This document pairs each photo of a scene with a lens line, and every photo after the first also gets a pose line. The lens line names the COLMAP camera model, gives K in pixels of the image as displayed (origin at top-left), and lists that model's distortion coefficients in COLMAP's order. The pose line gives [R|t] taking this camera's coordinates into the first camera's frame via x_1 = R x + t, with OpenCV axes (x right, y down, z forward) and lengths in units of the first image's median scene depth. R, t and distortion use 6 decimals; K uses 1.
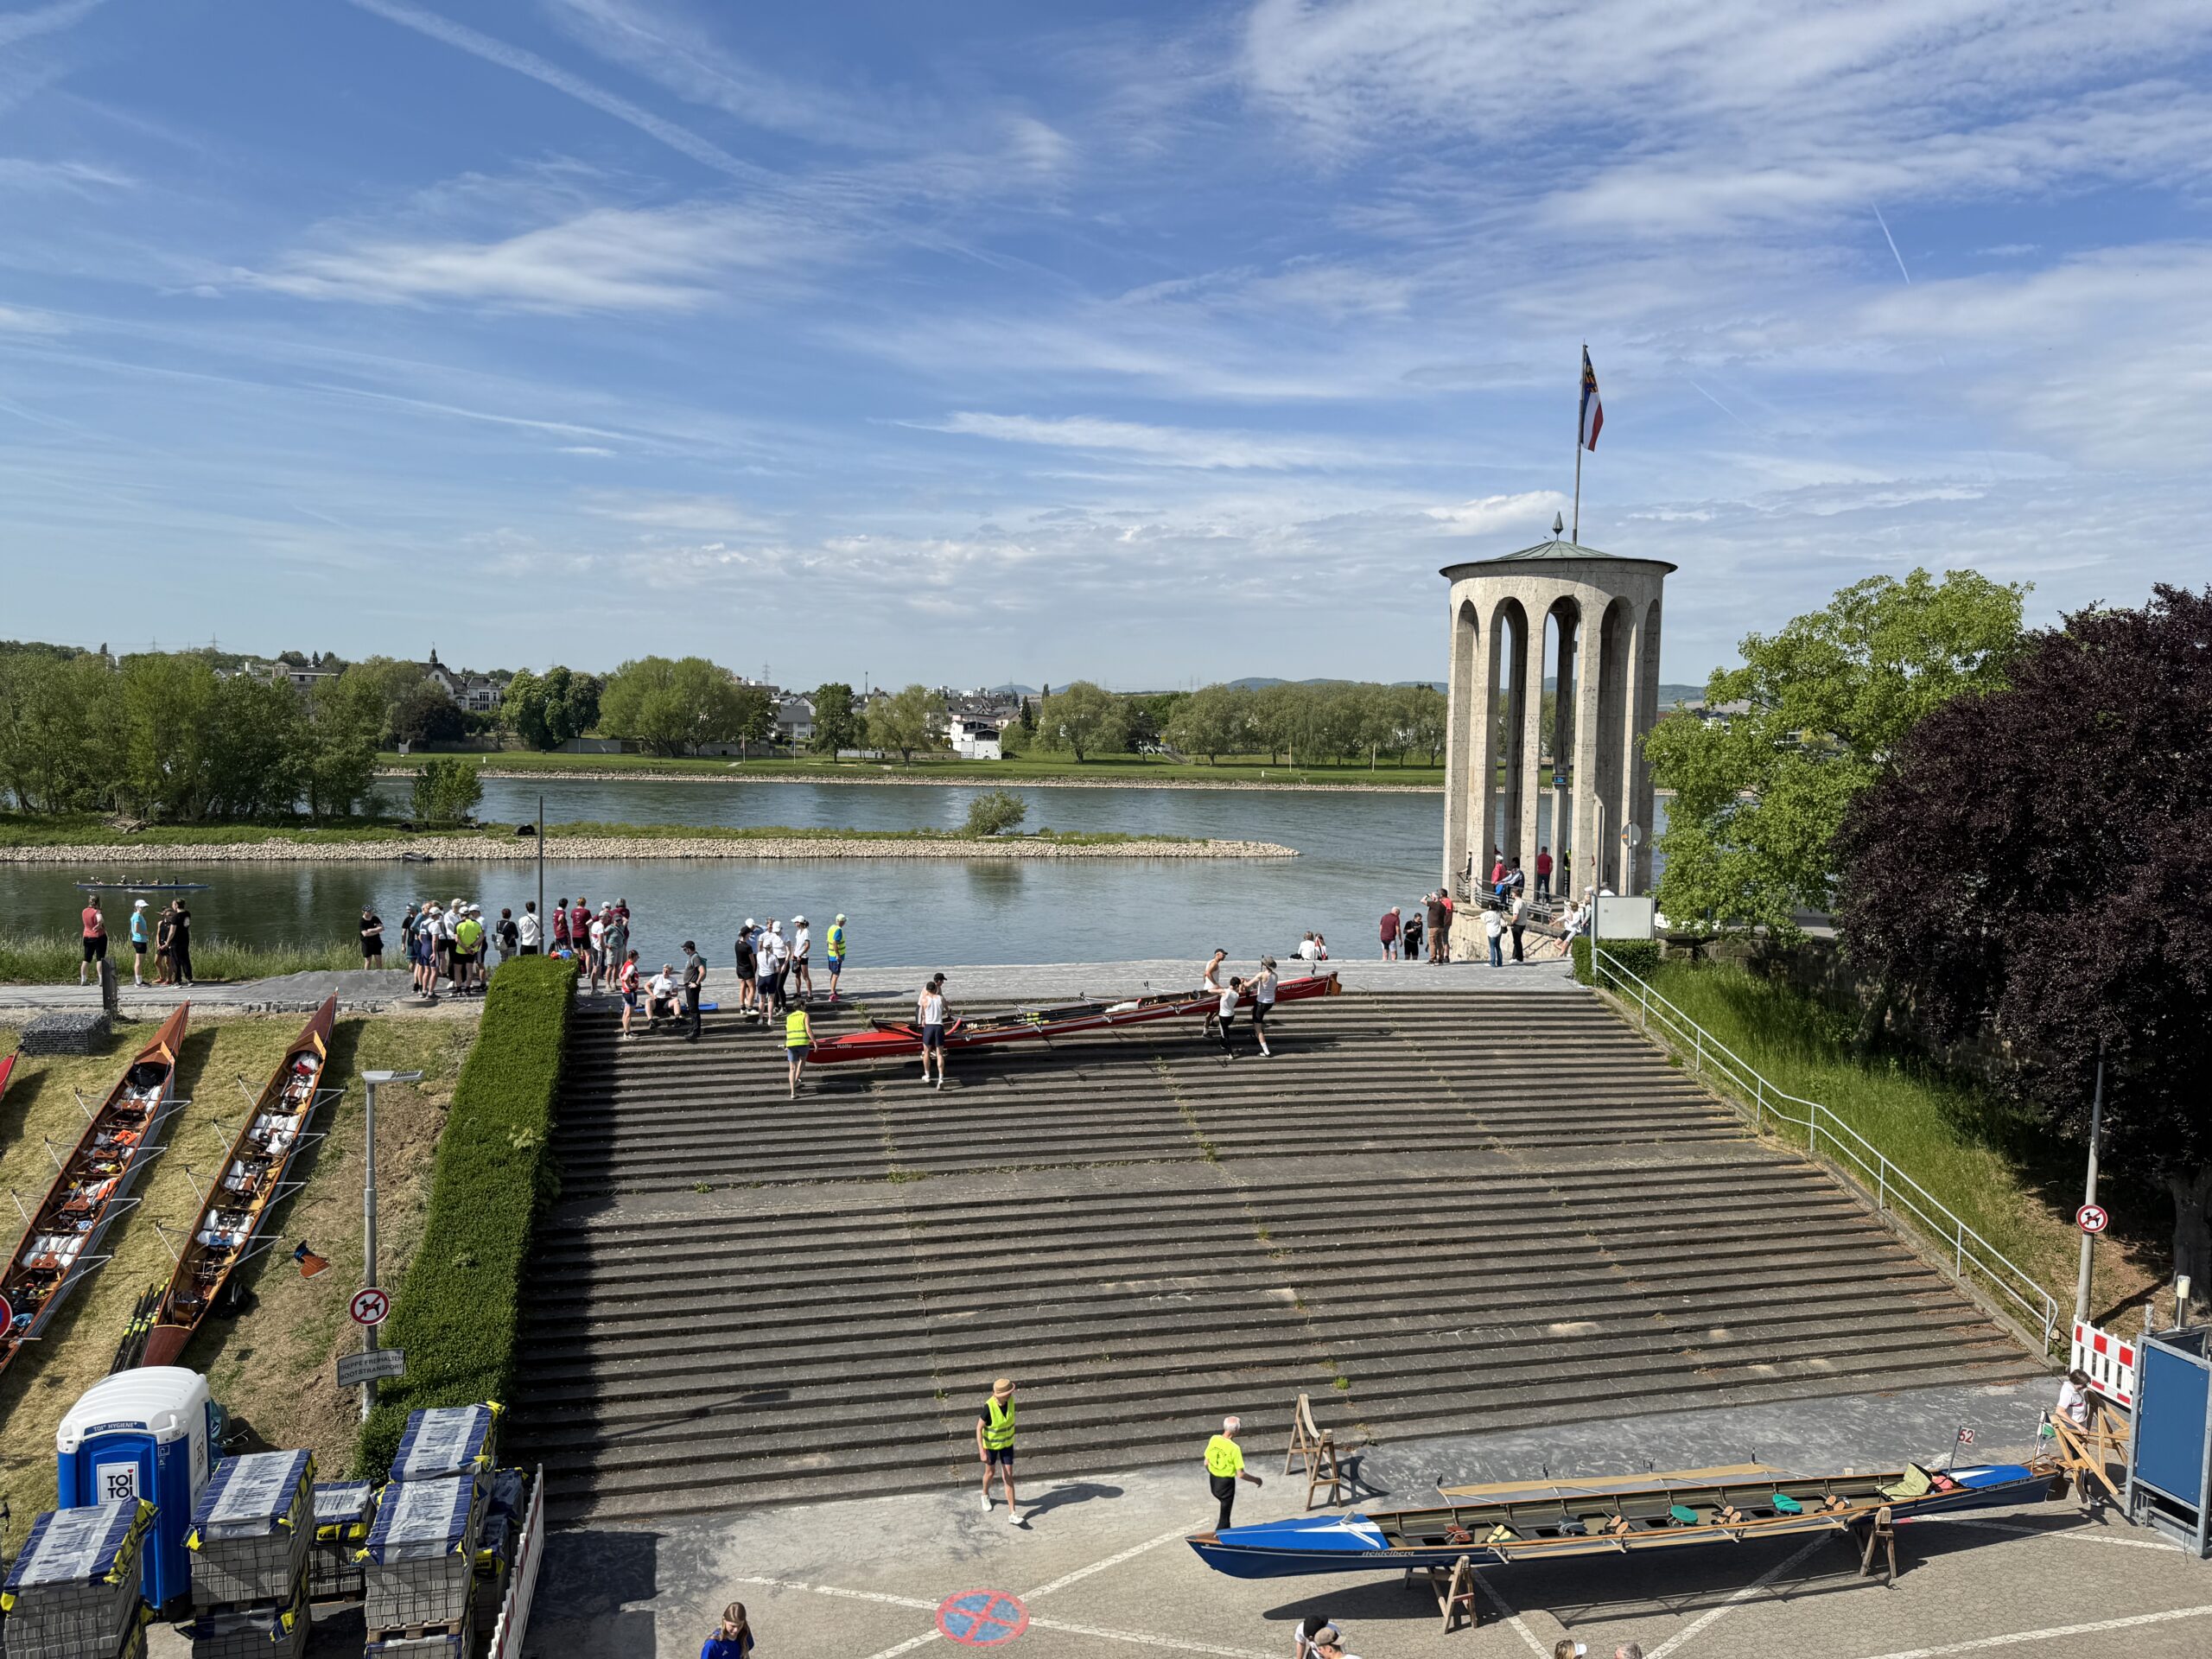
lens RADIAL K [[1569.3, 0, 1109.5], [0, 1569.3, 808.7], [0, 0, 1]] dist [0.053092, -0.061529]
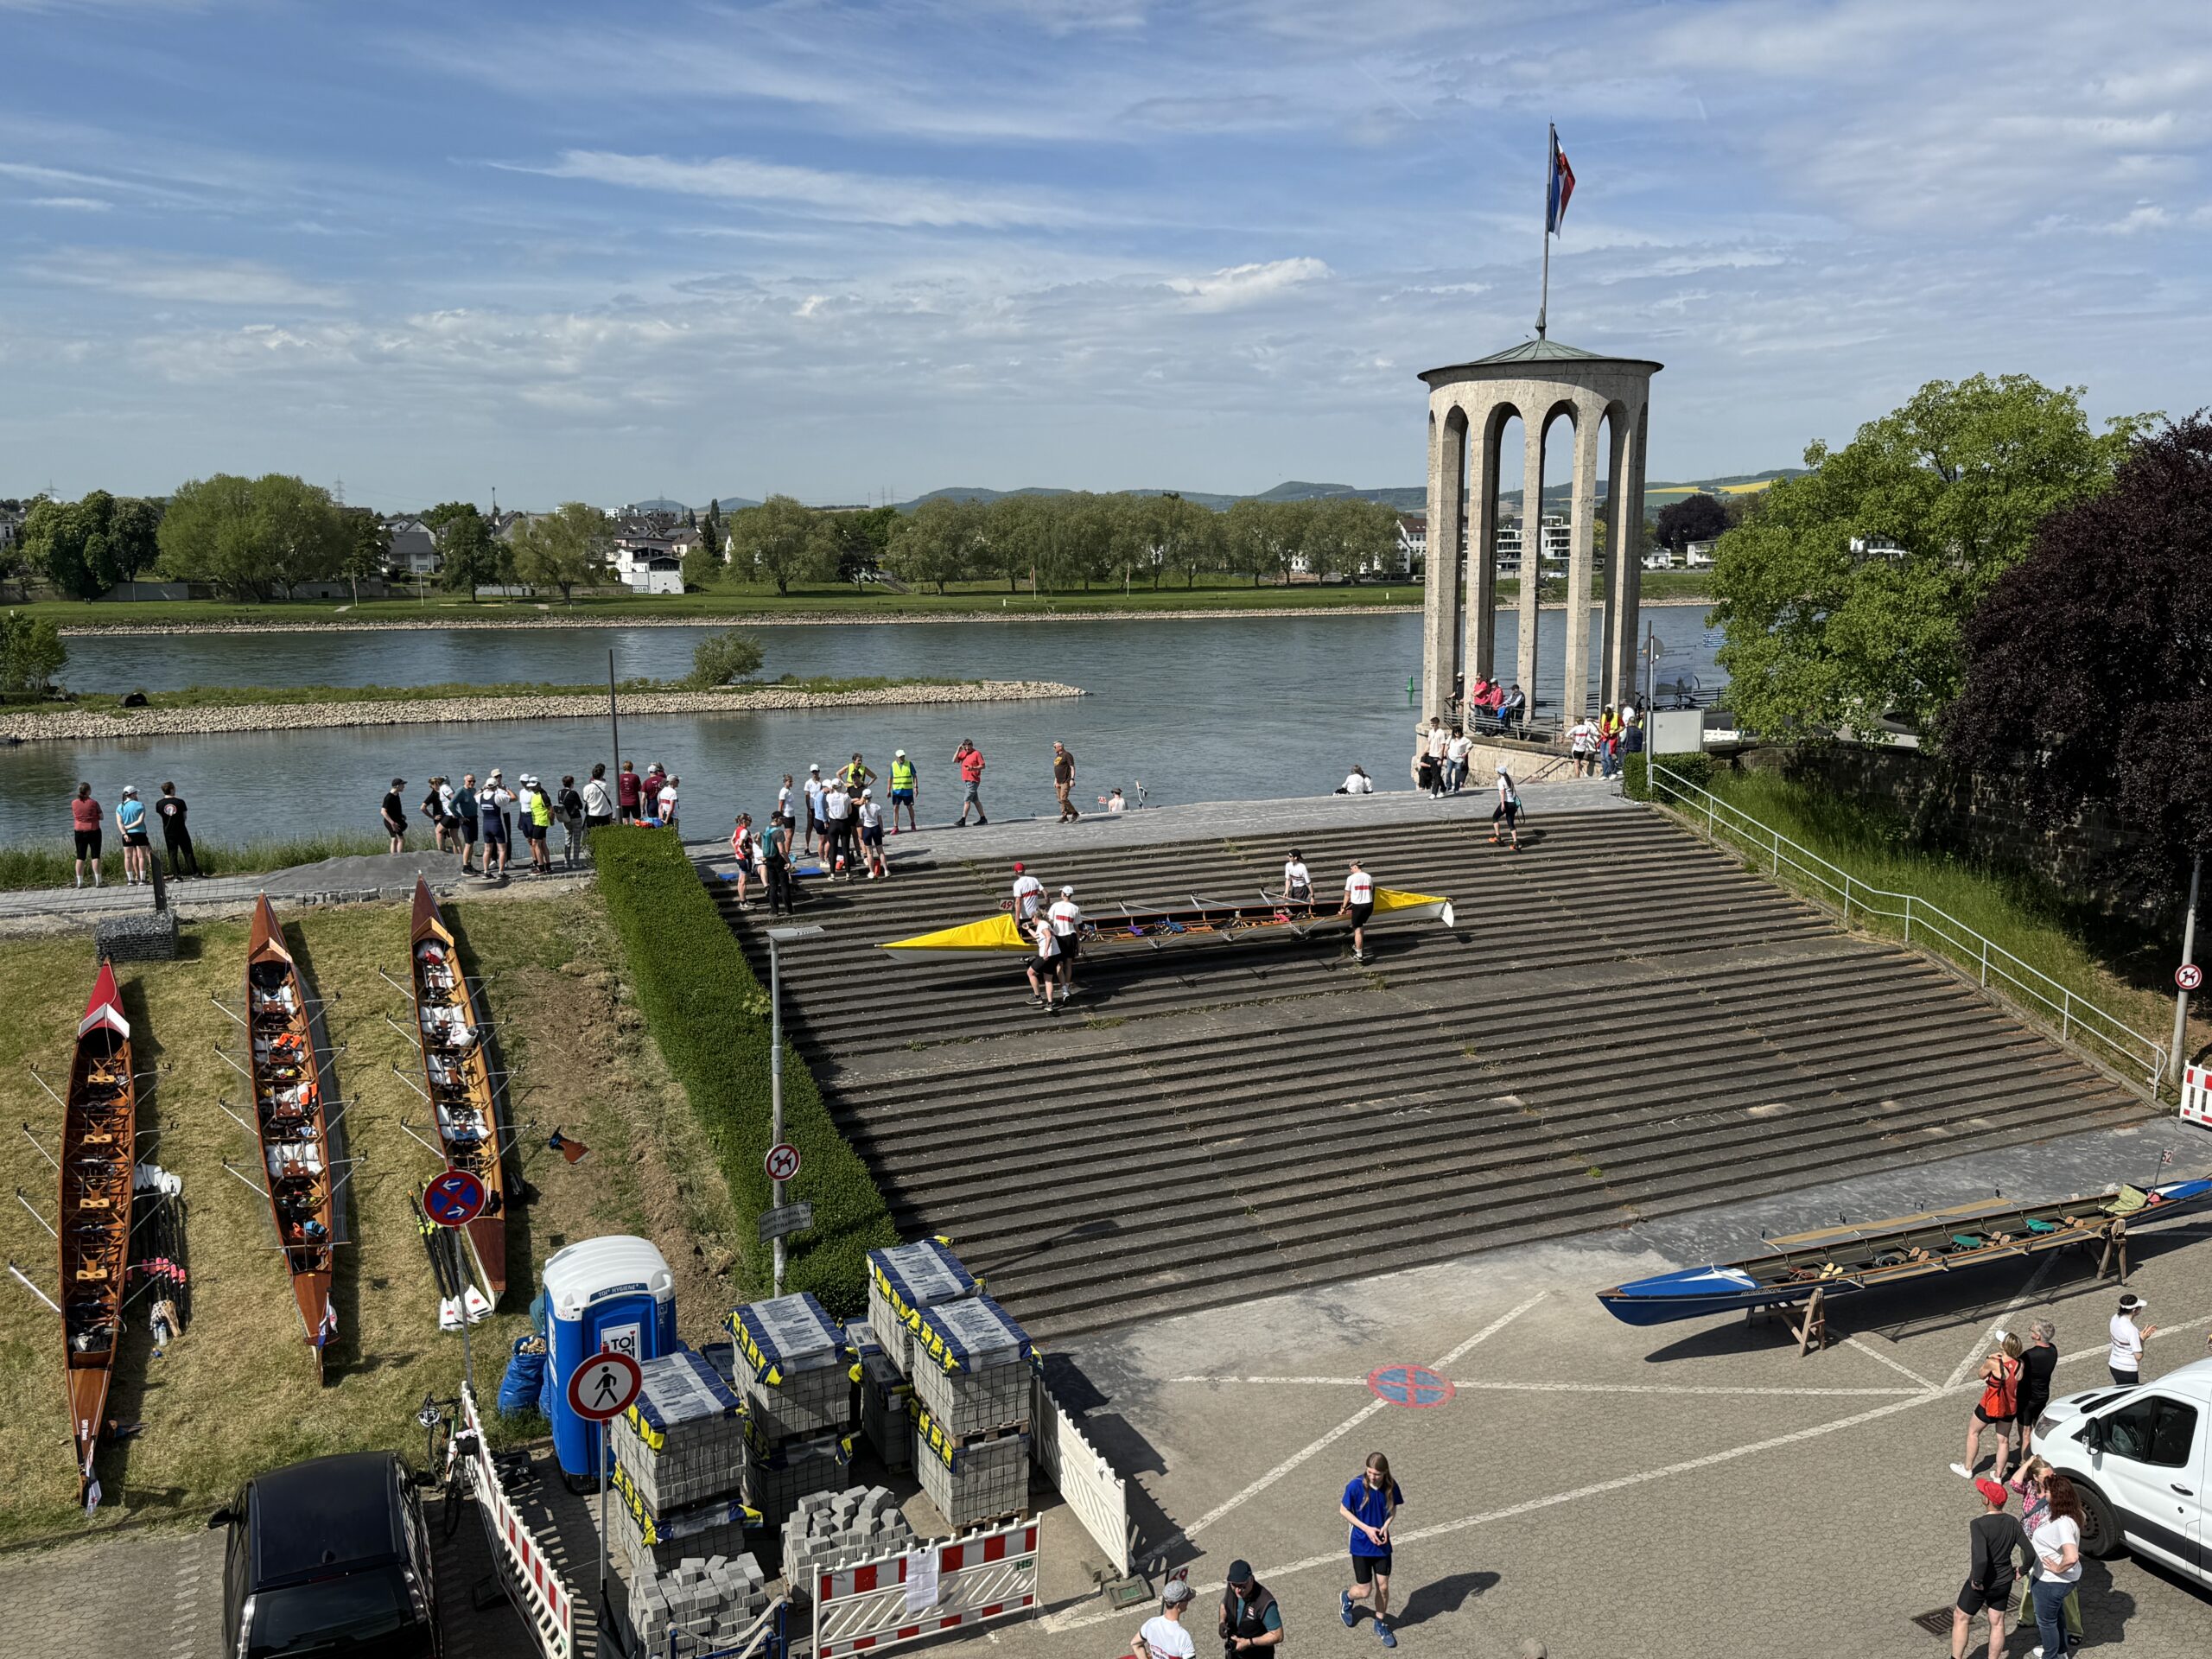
lens RADIAL K [[1840.1, 0, 1128.8], [0, 1840.1, 822.5], [0, 0, 1]] dist [0.089401, -0.119541]
pose [[0.979972, -0.054632, 0.191496, -0.281185], [0.035922, 0.994354, 0.099853, -0.003958], [-0.195870, -0.090974, 0.976401, -0.095433]]
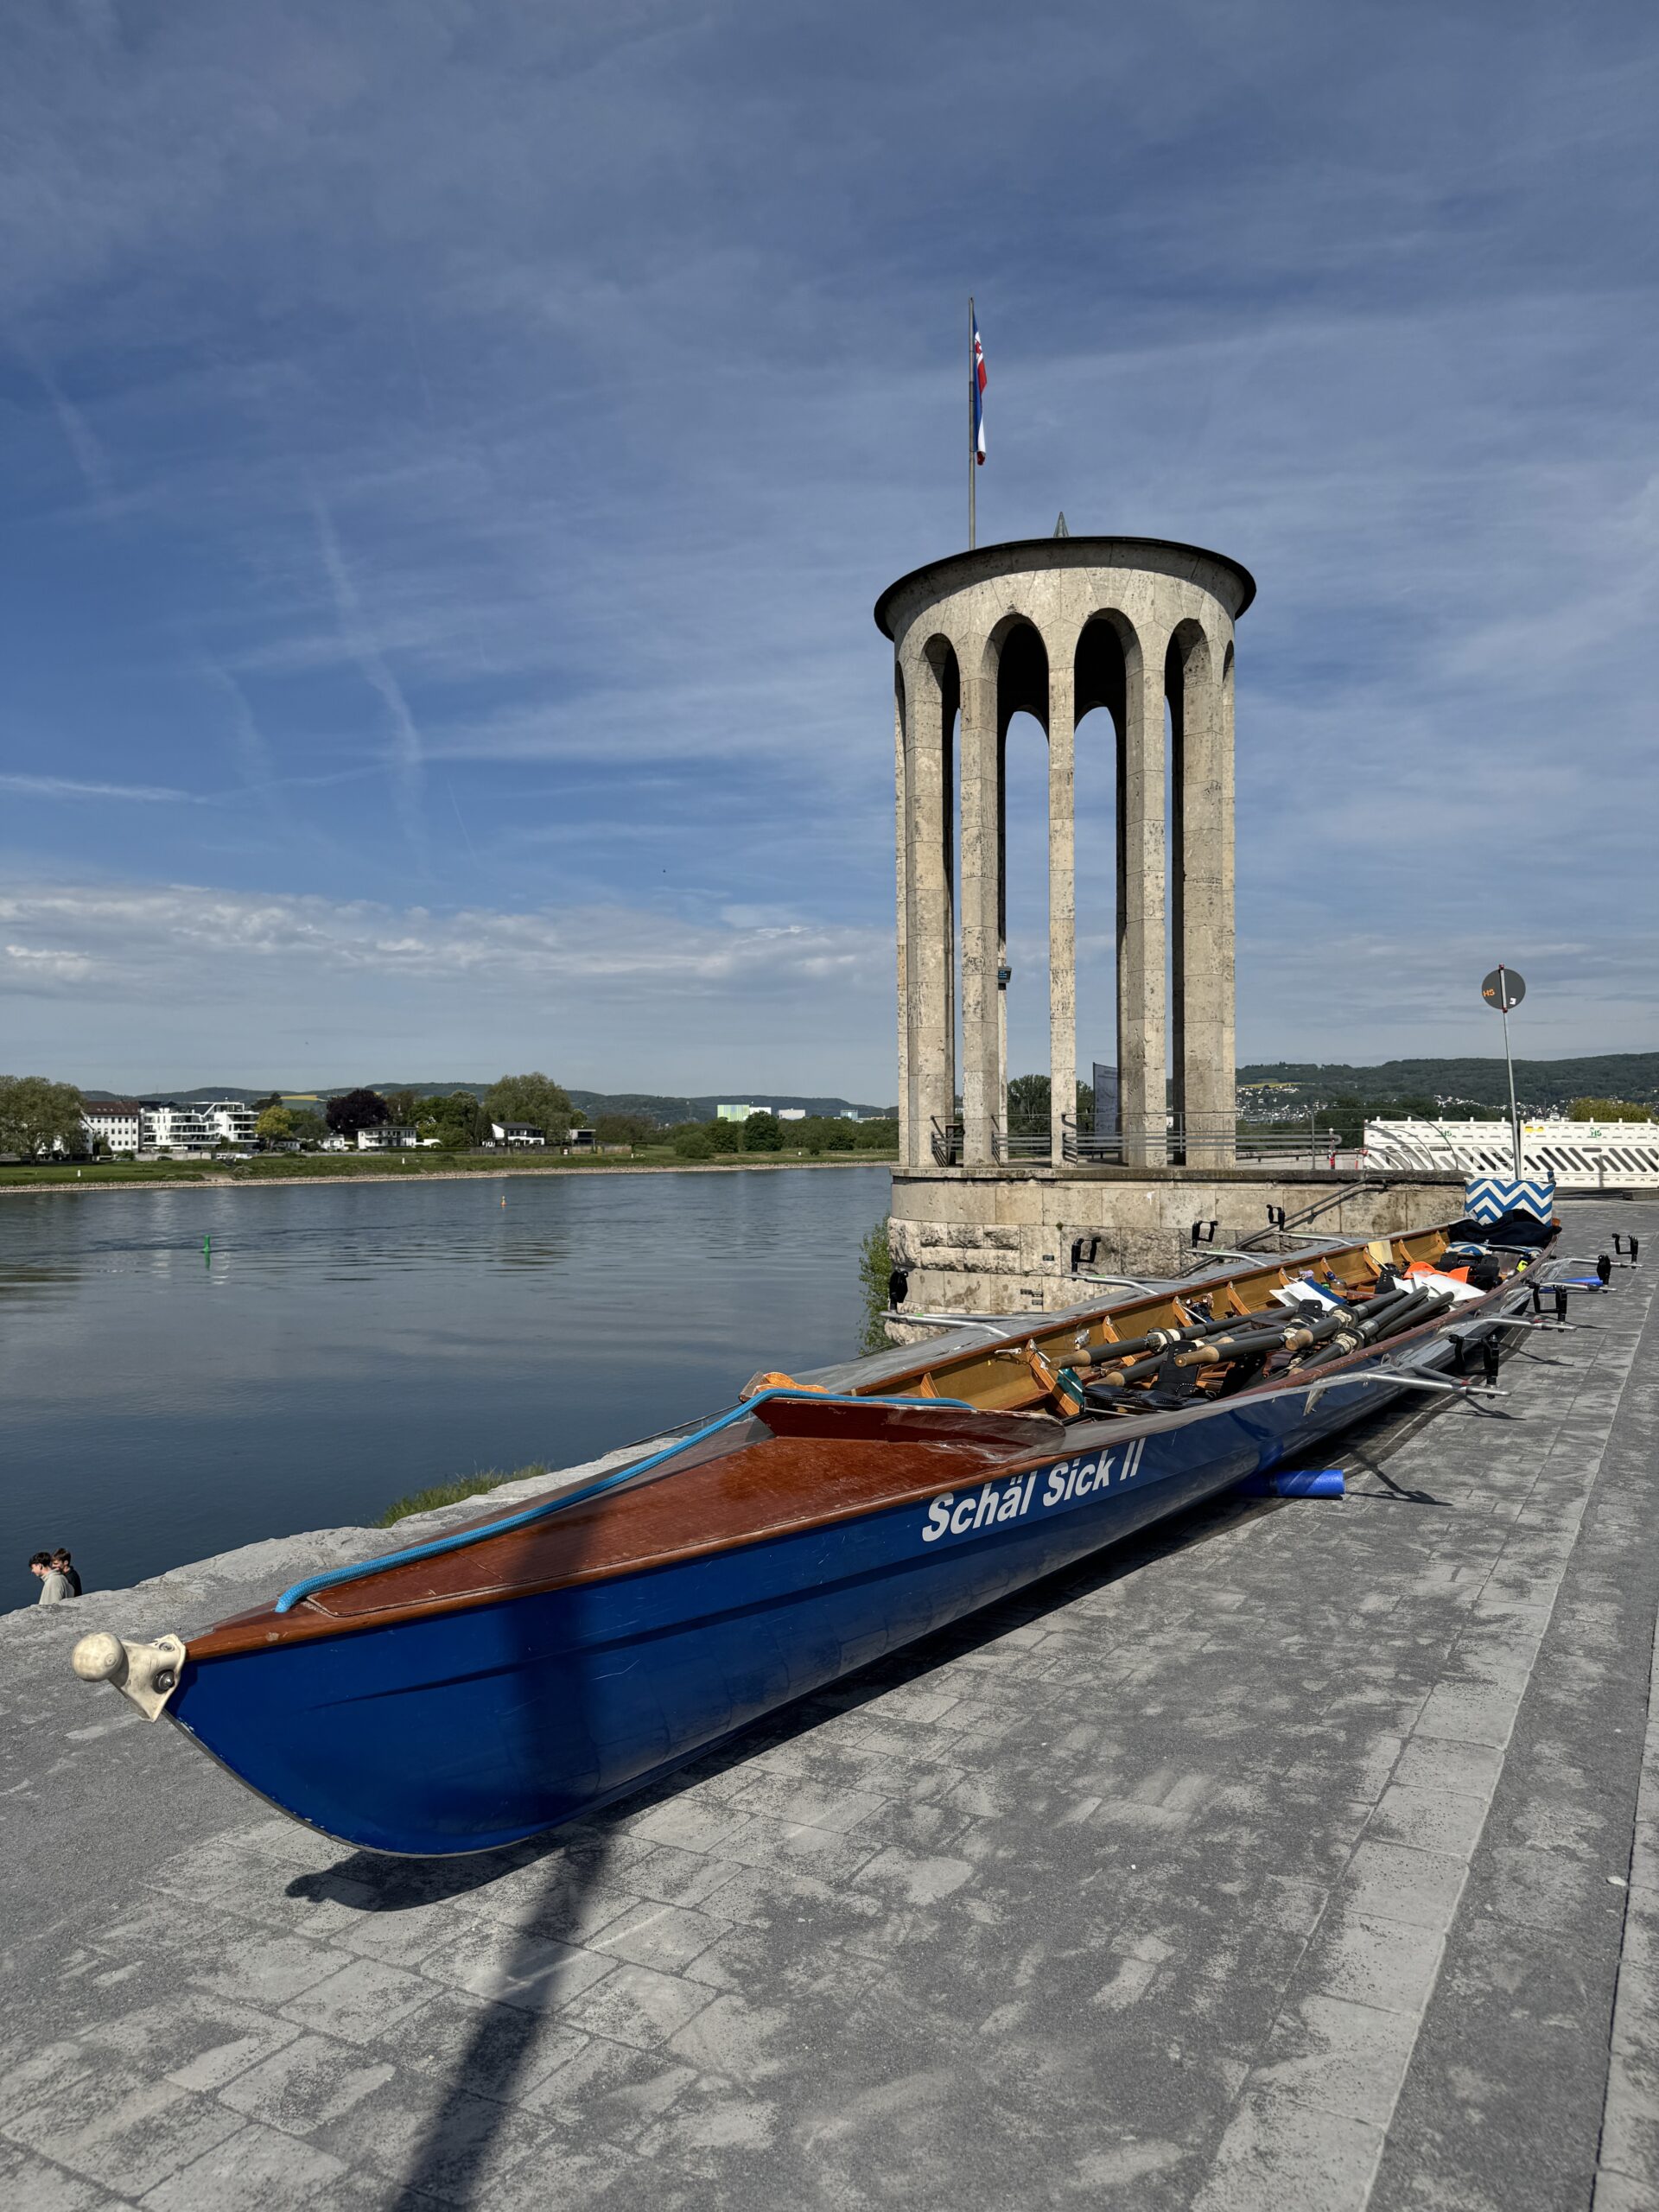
lens RADIAL K [[1569.3, 0, 817.7], [0, 1569.3, 1120.4], [0, 0, 1]] dist [0.053092, -0.061529]
pose [[0.691029, -0.011057, 0.722742, -0.304949], [0.054425, 0.997841, -0.036771, 0.080748], [-0.720775, 0.064745, 0.690139, 1.020885]]
